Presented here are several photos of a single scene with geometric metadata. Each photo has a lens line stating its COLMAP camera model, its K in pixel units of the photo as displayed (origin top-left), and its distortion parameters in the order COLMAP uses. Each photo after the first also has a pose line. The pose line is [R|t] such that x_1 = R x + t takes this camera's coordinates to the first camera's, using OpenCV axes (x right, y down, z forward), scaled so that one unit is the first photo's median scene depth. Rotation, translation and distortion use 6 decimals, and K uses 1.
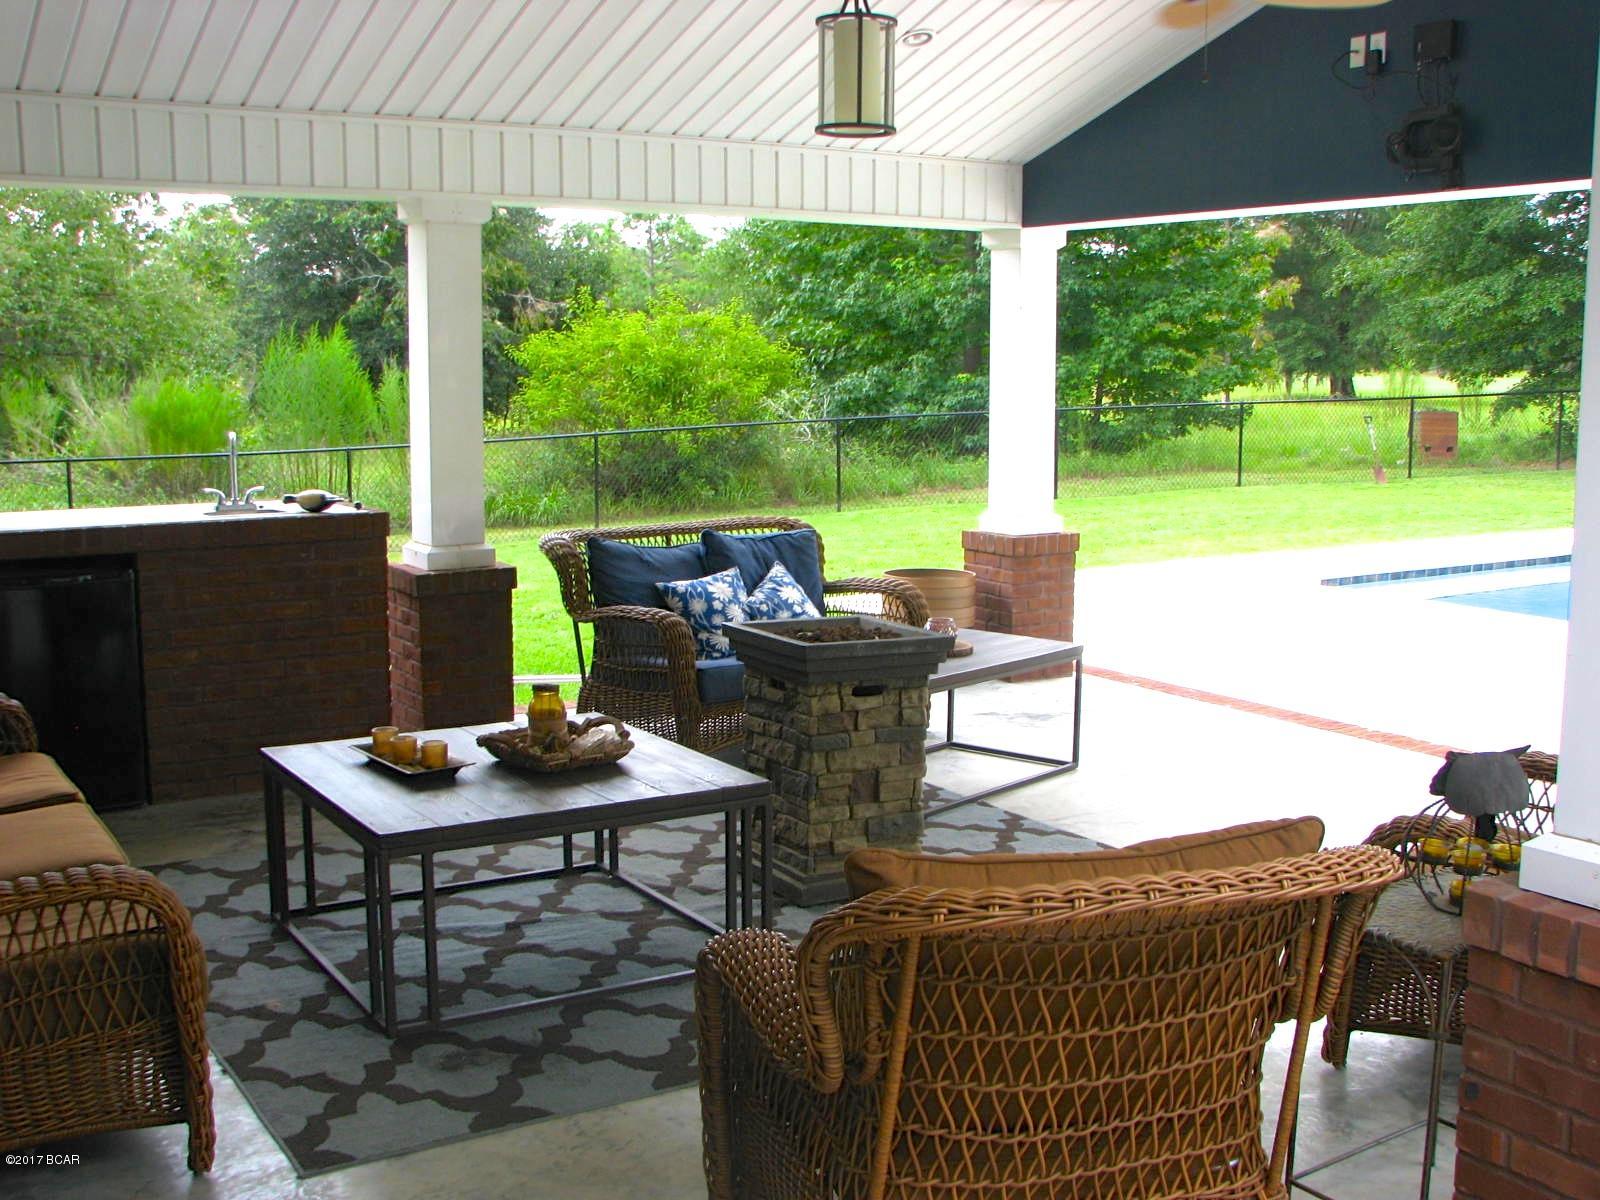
lens RADIAL K [[1717.8, 0, 800.0], [0, 1717.8, 600.0], [0, 0, 1]] dist [-0.215677, 0.283692]
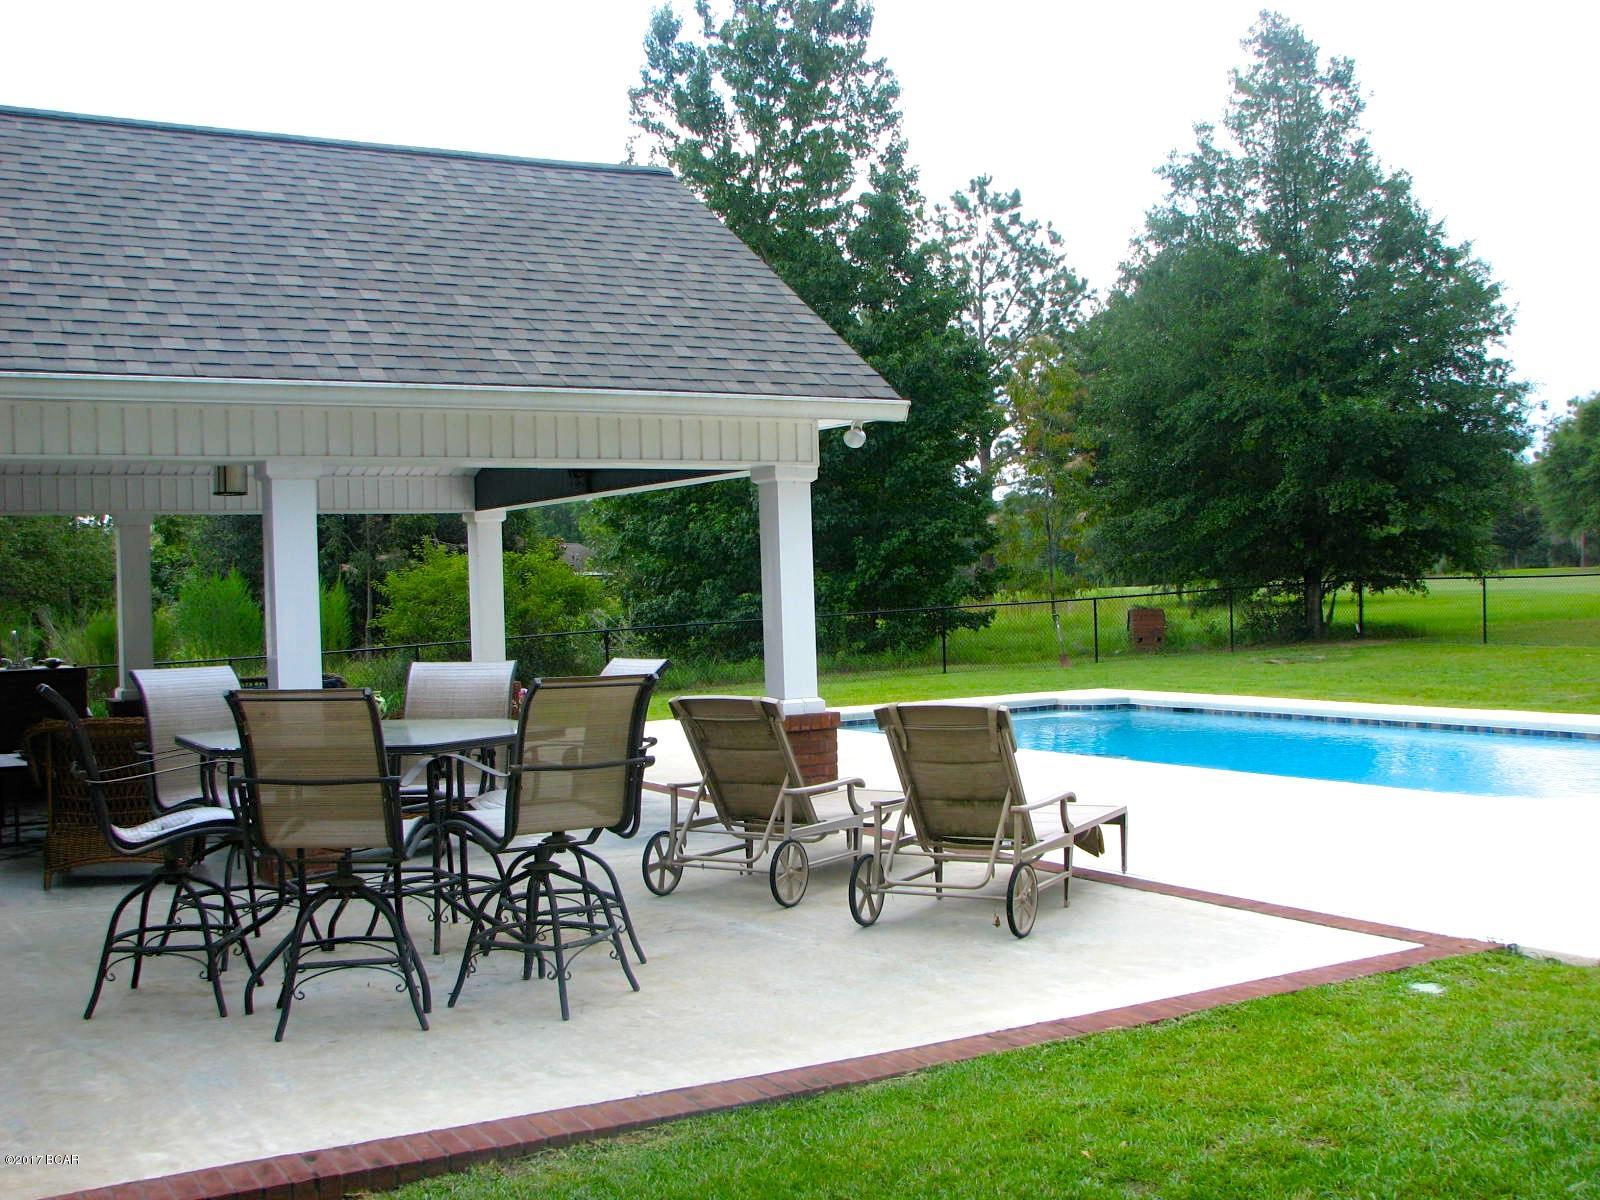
lens RADIAL K [[1717.8, 0, 800.0], [0, 1717.8, 600.0], [0, 0, 1]] dist [-0.215677, 0.283692]
pose [[0.999082, -0.028016, -0.032419, 0.179321], [0.023560, 0.991172, -0.130471, 0.039037], [0.035788, 0.129588, 0.990922, -0.255482]]
